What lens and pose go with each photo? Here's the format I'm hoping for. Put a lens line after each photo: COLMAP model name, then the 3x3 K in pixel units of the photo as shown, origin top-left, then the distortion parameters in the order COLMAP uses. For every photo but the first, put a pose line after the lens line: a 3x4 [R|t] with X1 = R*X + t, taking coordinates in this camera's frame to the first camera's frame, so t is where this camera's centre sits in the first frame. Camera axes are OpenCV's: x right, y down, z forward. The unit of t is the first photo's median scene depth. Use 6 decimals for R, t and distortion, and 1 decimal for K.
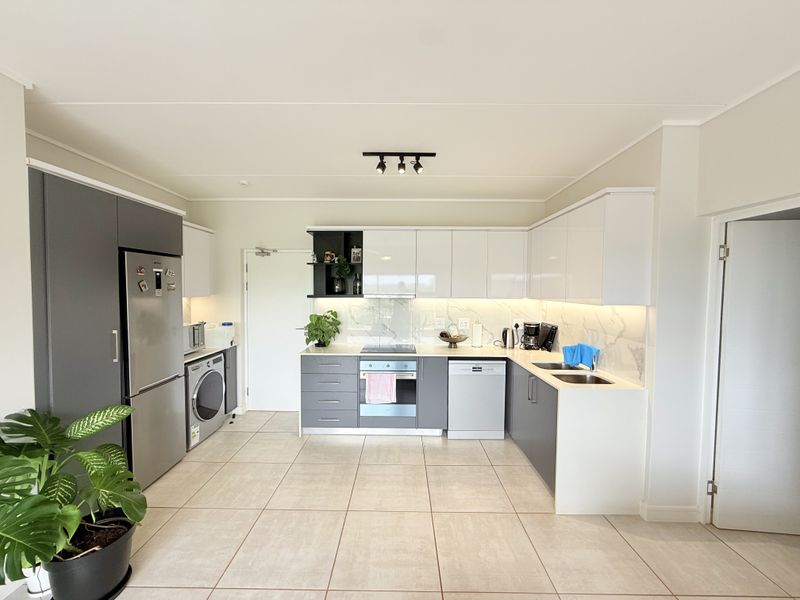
lens RADIAL K [[318.7, 0, 398.4], [0, 318.7, 300.4], [0, 0, 1]] dist [-0.002138, 0.000156]
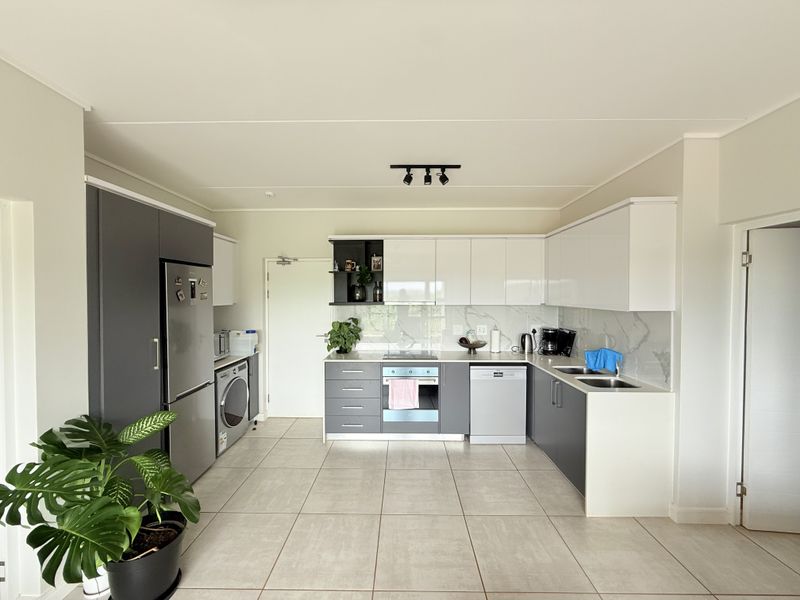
lens RADIAL K [[318.7, 0, 398.4], [0, 318.7, 300.4], [0, 0, 1]] dist [-0.002138, 0.000156]
pose [[0.999965, -0.007305, -0.004156, -0.088253], [0.007220, 0.999771, -0.020134, -0.003157], [0.004302, 0.020103, 0.999789, -0.030084]]
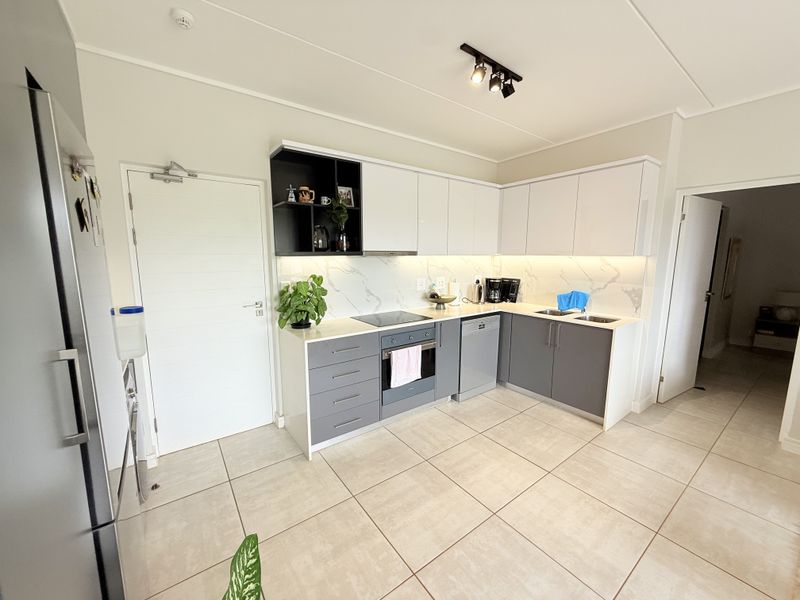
lens RADIAL K [[318.7, 0, 398.4], [0, 318.7, 300.4], [0, 0, 1]] dist [-0.002138, 0.000156]
pose [[0.798965, -0.092455, 0.594228, -0.732042], [0.026627, 0.992581, 0.118633, 0.014230], [-0.600788, -0.078961, 0.795499, 0.502836]]
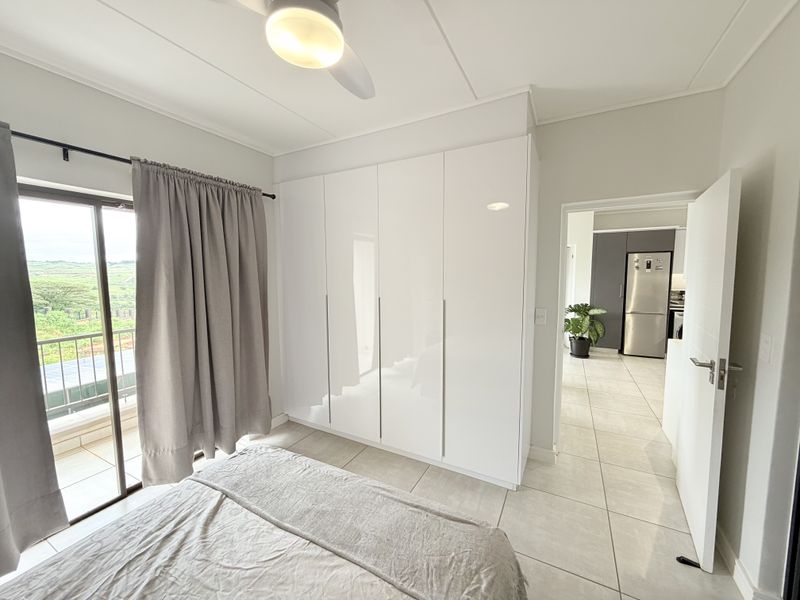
lens RADIAL K [[318.7, 0, 398.4], [0, 318.7, 300.4], [0, 0, 1]] dist [-0.002138, 0.000156]
pose [[-0.455874, 0.073089, -0.887038, 2.009203], [-0.031458, 0.994677, 0.098125, 0.018838], [0.889488, 0.072637, -0.451148, 0.513461]]
